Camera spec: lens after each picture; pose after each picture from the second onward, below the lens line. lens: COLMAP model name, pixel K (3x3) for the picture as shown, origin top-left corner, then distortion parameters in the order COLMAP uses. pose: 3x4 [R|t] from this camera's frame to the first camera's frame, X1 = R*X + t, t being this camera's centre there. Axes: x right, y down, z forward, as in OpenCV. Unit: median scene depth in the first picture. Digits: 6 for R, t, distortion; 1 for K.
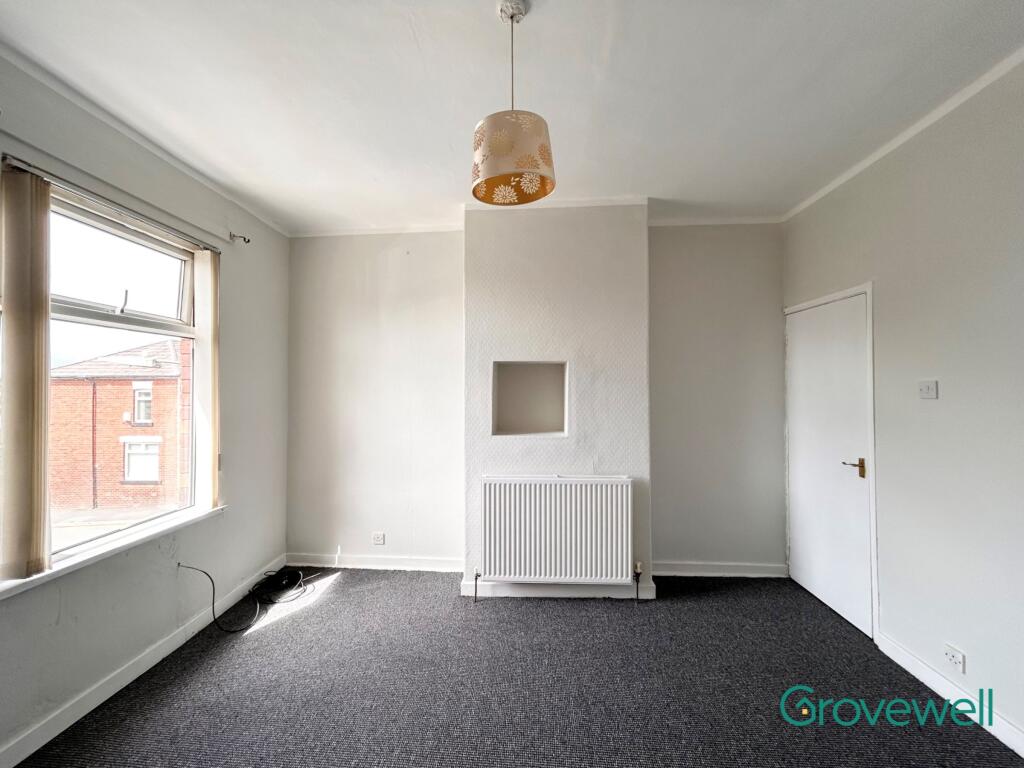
lens RADIAL K [[412.1, 0, 510.3], [0, 412.1, 382.9], [0, 0, 1]] dist [-0.001888, 0.000589]
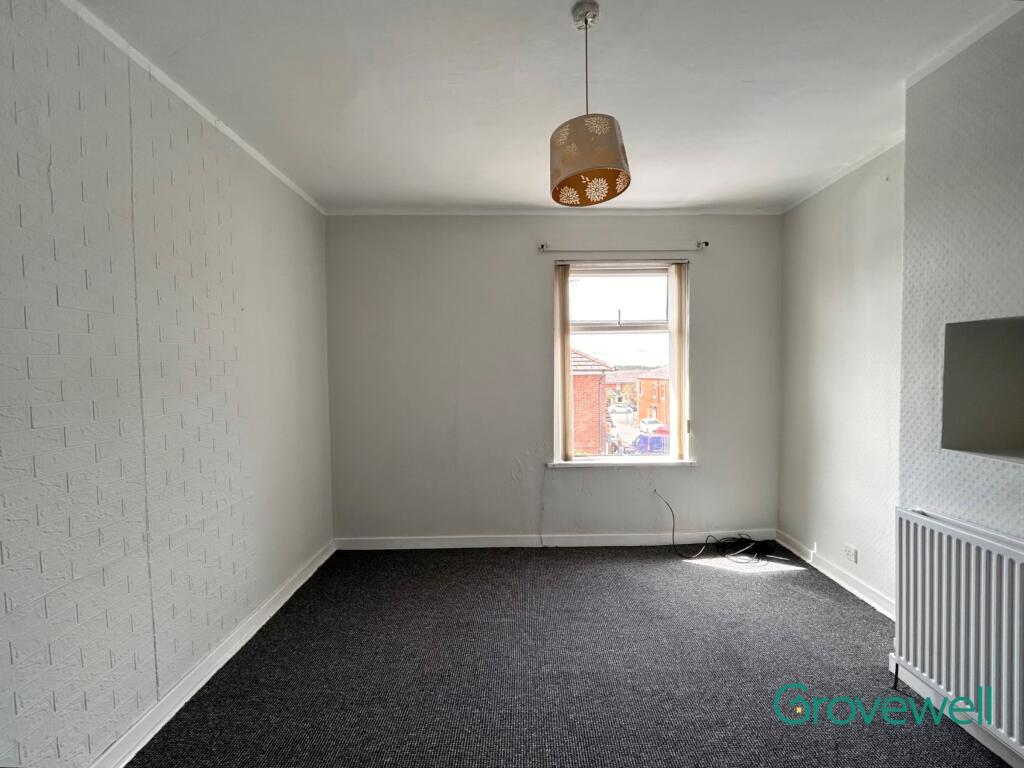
lens RADIAL K [[412.1, 0, 510.3], [0, 412.1, 382.9], [0, 0, 1]] dist [-0.001888, 0.000589]
pose [[0.075508, 0.034982, -0.996531, 0.499333], [0.025902, 0.998978, 0.037031, -0.005453], [0.996809, -0.028608, 0.074525, 0.329231]]
